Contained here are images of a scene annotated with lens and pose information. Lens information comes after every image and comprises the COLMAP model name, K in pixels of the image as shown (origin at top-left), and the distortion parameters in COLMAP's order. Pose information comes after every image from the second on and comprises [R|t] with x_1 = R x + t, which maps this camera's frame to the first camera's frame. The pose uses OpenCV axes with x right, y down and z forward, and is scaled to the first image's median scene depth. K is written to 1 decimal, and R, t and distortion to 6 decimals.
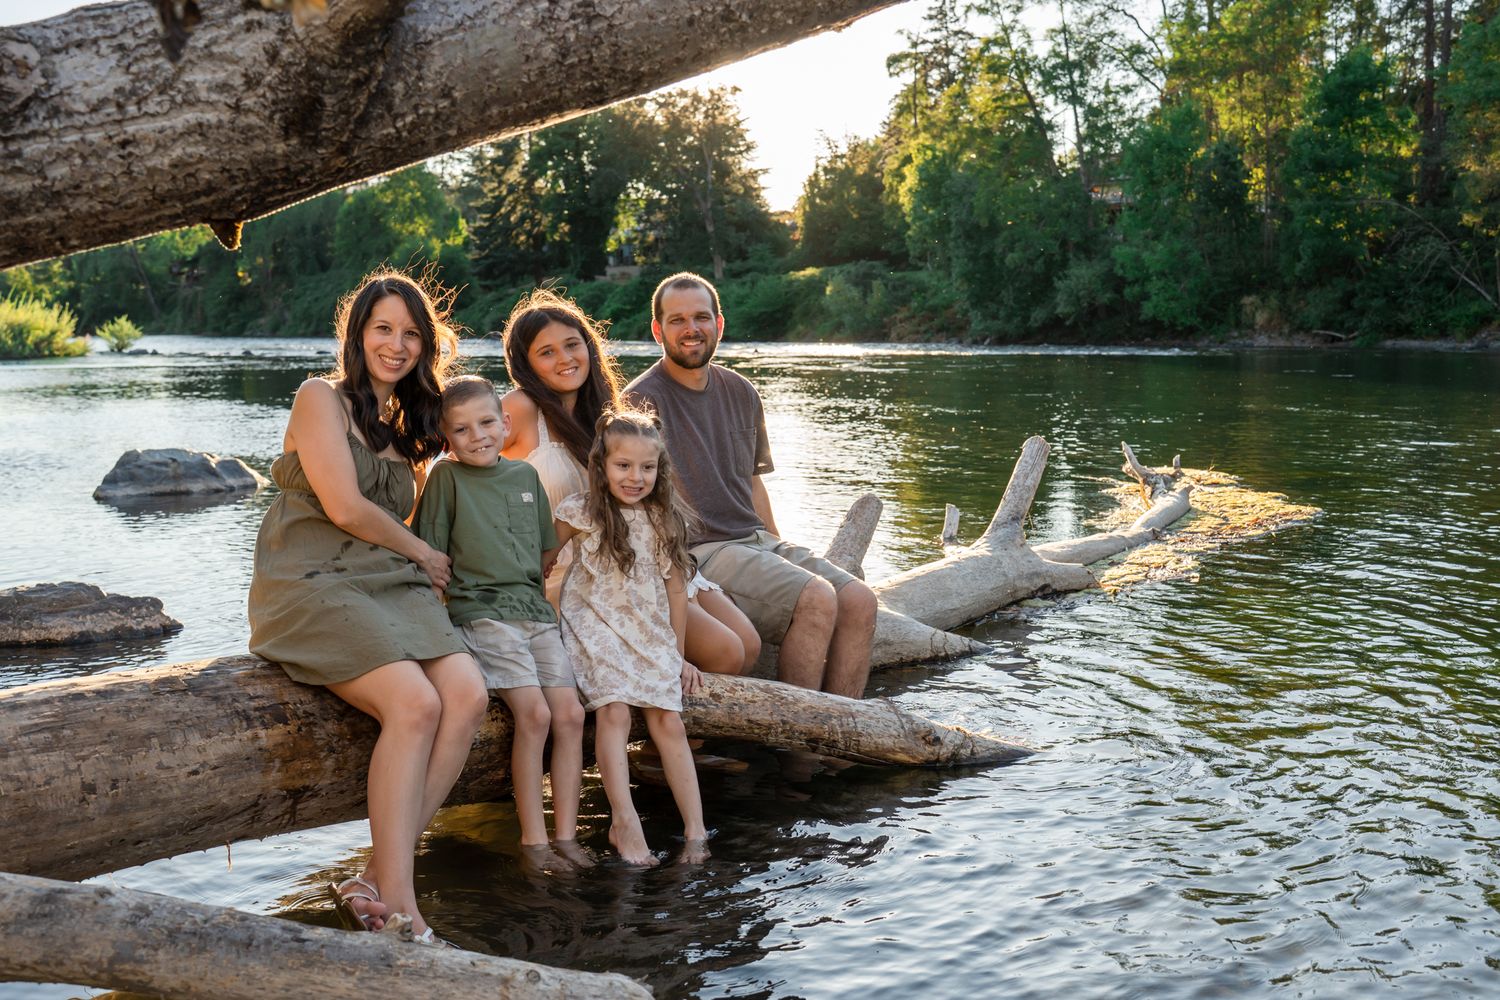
lens RADIAL K [[1418.1, 0, 820.6], [0, 1418.1, 500.3], [0, 0, 1]] dist [0.008487, 0.000000]
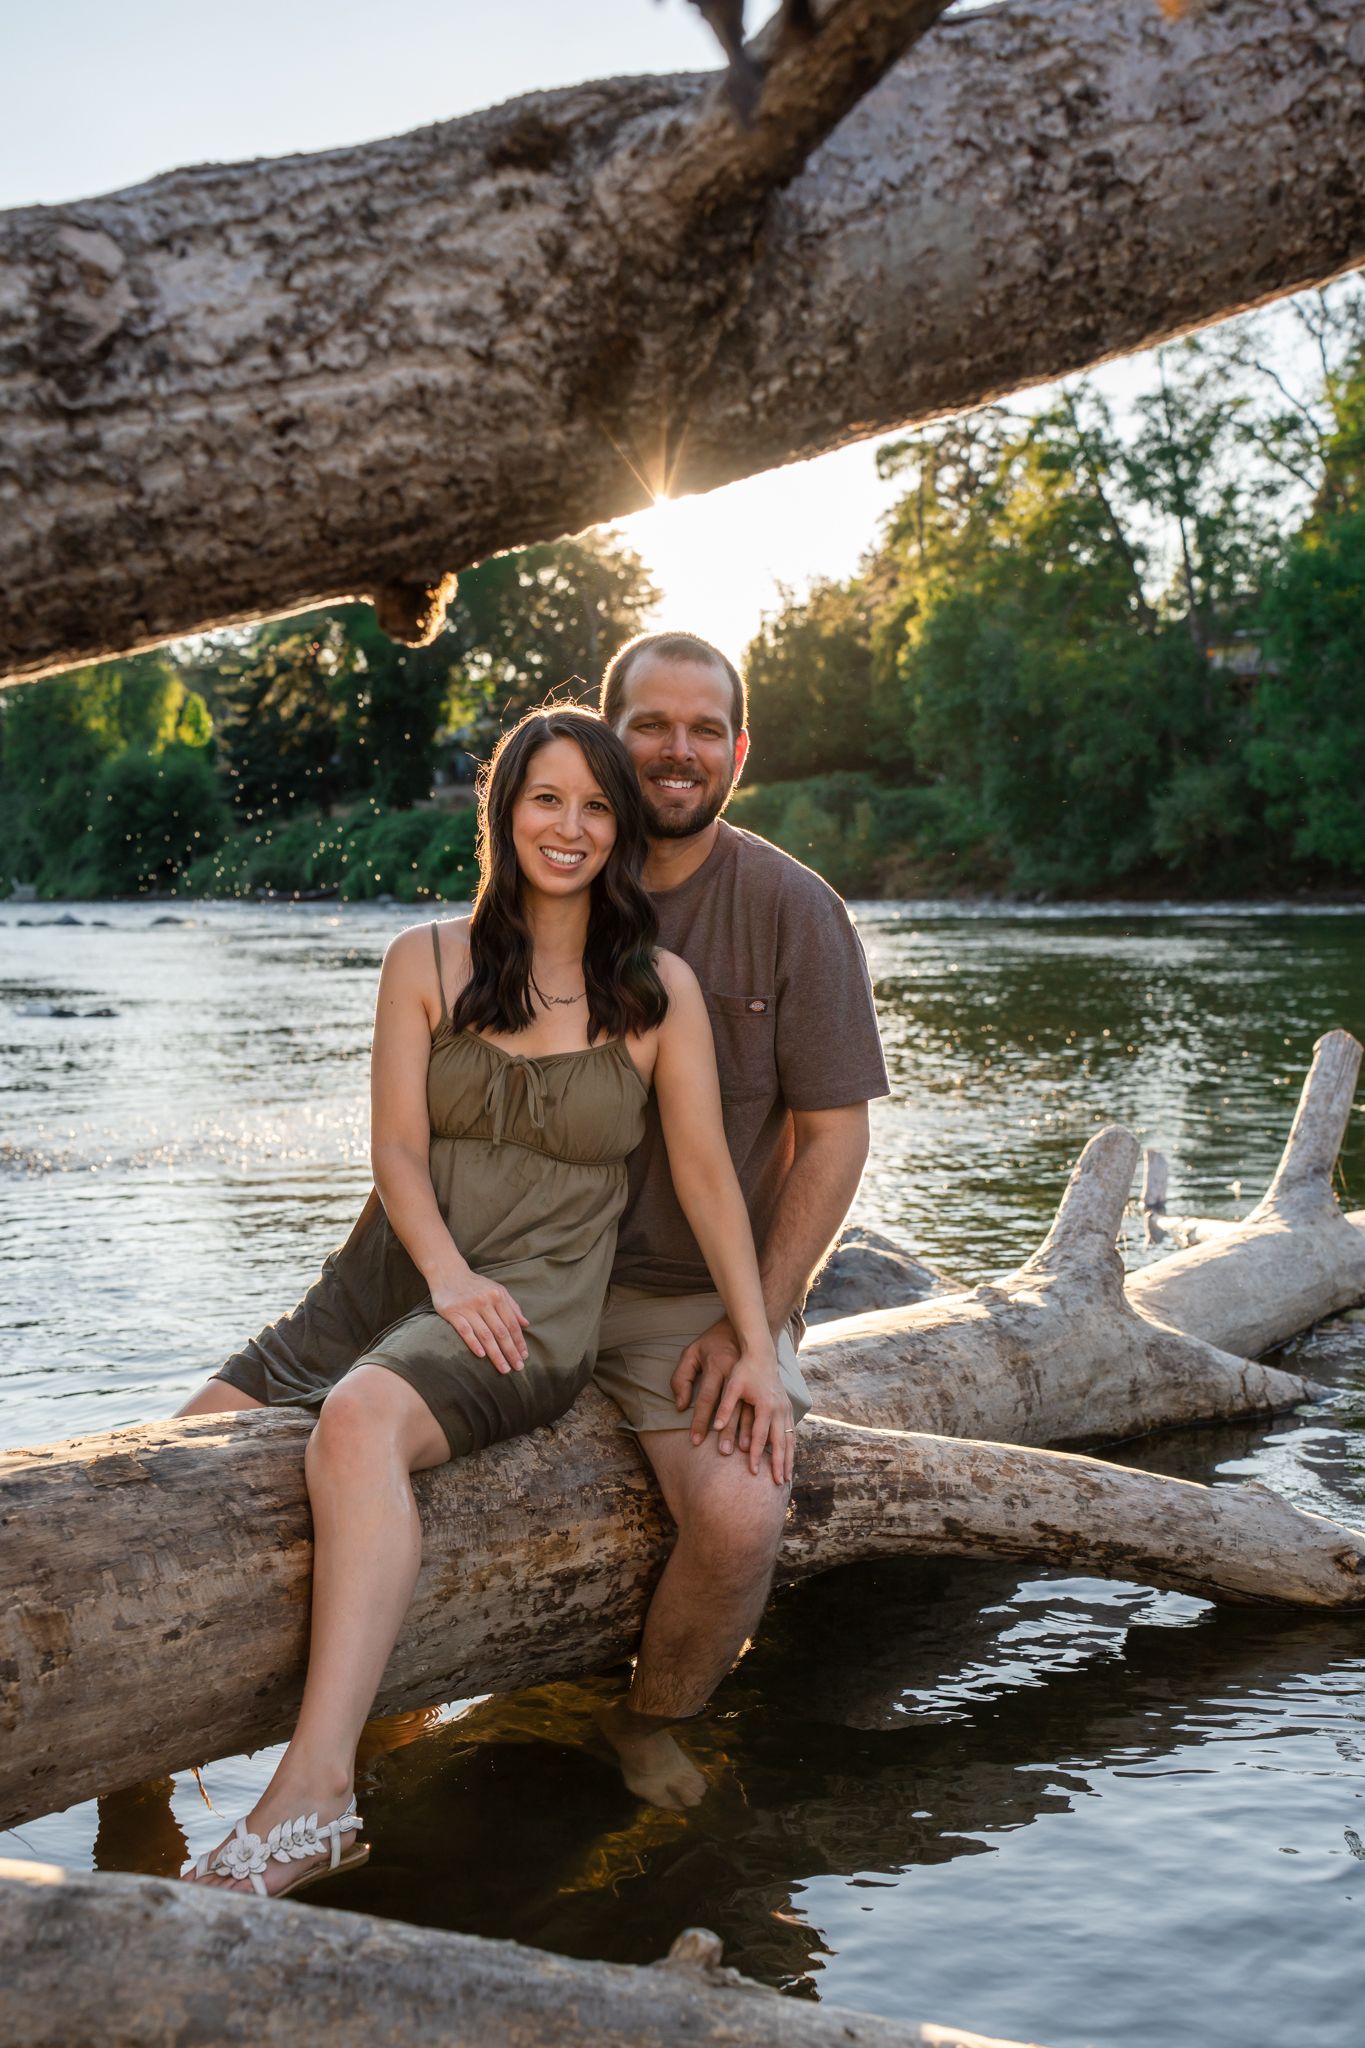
lens RADIAL K [[2260.5, 0, 717.9], [0, 2260.5, 1048.0], [0, 0, 1]] dist [0.106873, 0.000000]
pose [[0.999450, -0.007739, -0.032245, -0.205893], [0.006291, 0.998978, -0.044769, 0.008463], [0.032558, 0.044541, 0.998477, 0.125128]]
